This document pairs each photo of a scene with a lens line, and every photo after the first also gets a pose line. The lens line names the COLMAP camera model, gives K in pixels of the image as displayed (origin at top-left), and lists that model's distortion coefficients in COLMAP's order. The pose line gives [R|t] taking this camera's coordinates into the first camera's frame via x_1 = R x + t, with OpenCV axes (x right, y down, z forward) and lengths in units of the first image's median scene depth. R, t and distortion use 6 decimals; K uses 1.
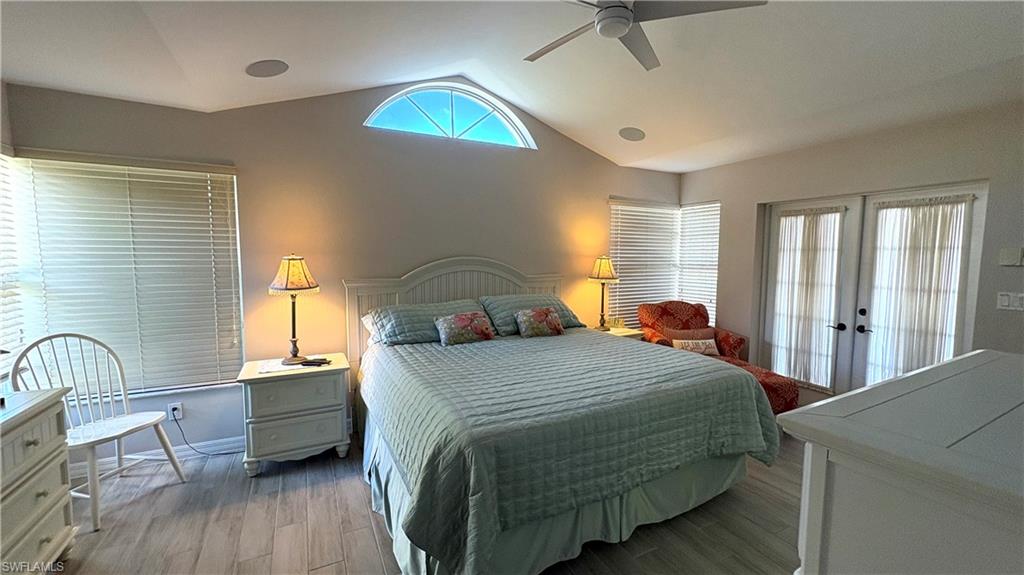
lens RADIAL K [[401.4, 0, 512.0], [0, 401.4, 287.5], [0, 0, 1]] dist [-0.000733, -0.000095]
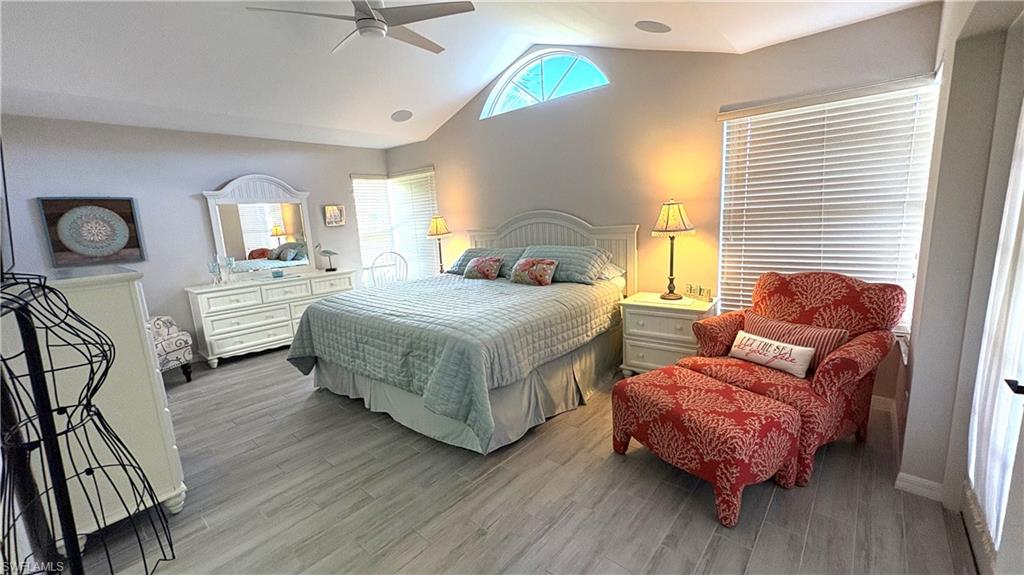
lens RADIAL K [[411.6, 0, 512.0], [0, 411.6, 287.5], [0, 0, 1]] dist [0.000727, 0.000016]
pose [[0.361235, 0.146759, -0.920854, 0.895860], [-0.008739, 0.988026, 0.154037, -0.035467], [0.932434, -0.047596, 0.358192, 0.451247]]
